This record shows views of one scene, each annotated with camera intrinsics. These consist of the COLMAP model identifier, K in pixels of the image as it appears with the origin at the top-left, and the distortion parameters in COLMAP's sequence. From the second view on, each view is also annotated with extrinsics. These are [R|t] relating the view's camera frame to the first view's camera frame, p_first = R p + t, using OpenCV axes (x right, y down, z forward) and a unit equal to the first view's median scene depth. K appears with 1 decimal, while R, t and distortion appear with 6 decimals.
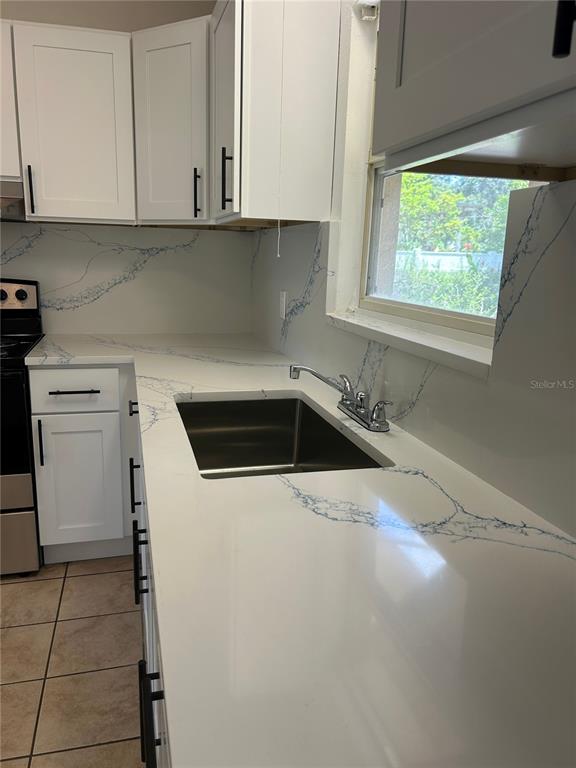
lens RADIAL K [[581.9, 0, 280.3], [0, 581.9, 389.1], [0, 0, 1]] dist [0.060784, -0.069003]
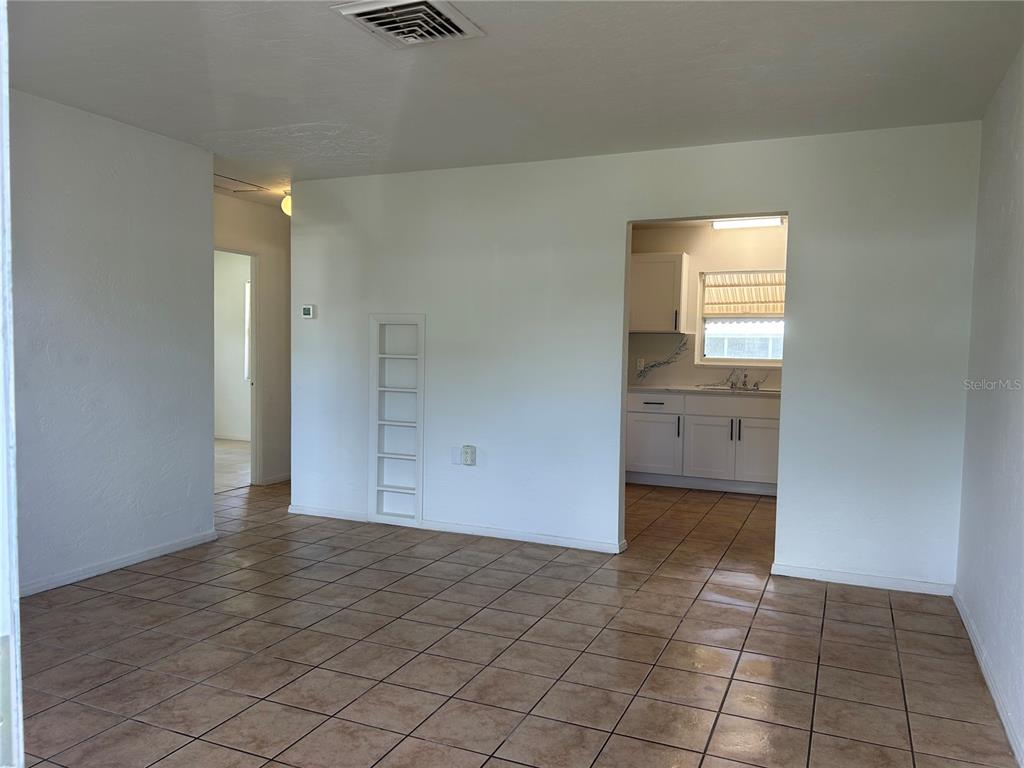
lens RADIAL K [[775.9, 0, 512.6], [0, 775.9, 385.3], [0, 0, 1]] dist [0.060784, -0.069003]
pose [[0.611578, -0.050544, 0.789568, -3.048298], [0.170209, 0.982995, -0.068913, 0.077402], [-0.772659, 0.176538, 0.609781, -0.567641]]
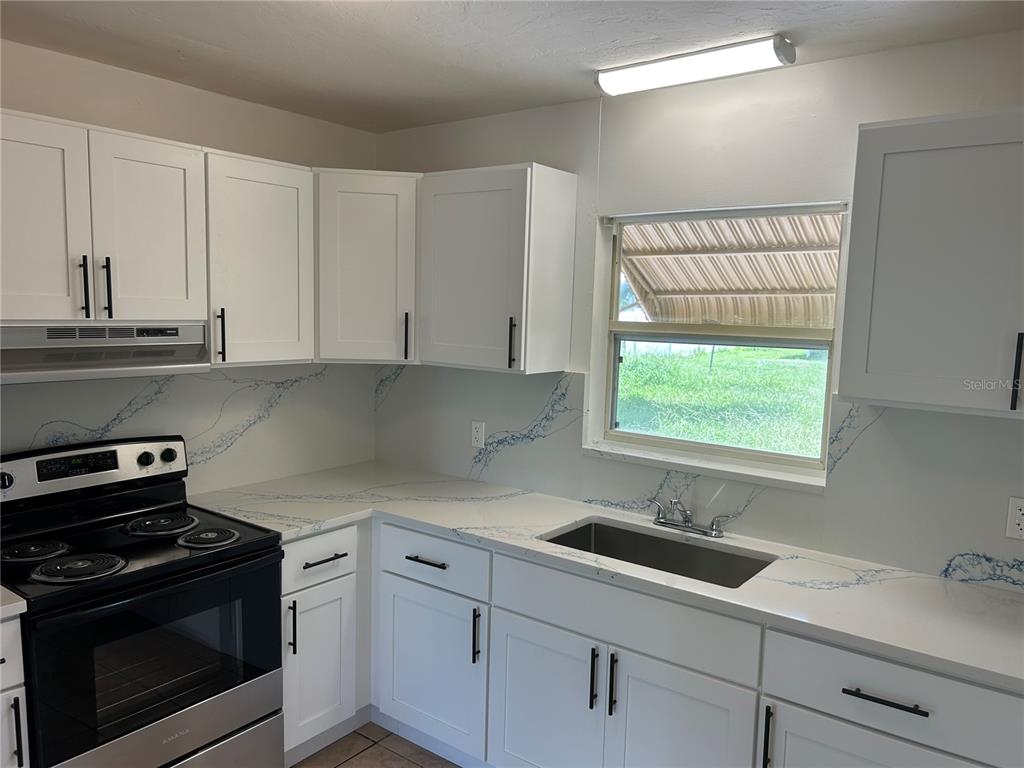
lens RADIAL K [[775.9, 0, 515.6], [0, 775.9, 394.1], [0, 0, 1]] dist [0.060784, -0.069003]
pose [[0.782580, -0.077821, 0.617667, -0.848974], [0.131774, 0.990382, -0.042177, -0.159583], [-0.608444, 0.114399, 0.785308, -0.149515]]
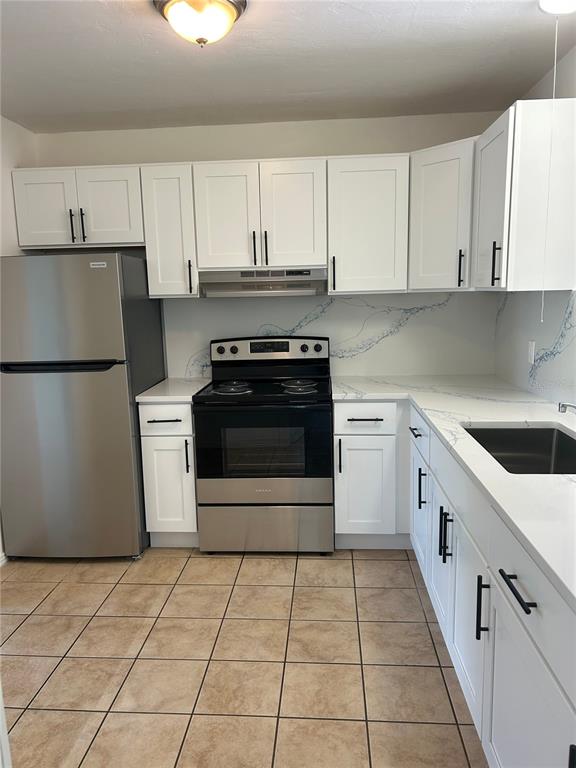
lens RADIAL K [[581.9, 0, 281.6], [0, 581.9, 391.2], [0, 0, 1]] dist [0.060784, -0.069003]
pose [[0.945286, 0.007189, -0.326164, -0.094750], [-0.025278, 0.998366, -0.051256, 0.013032], [0.325262, 0.056696, 0.943923, -0.344220]]
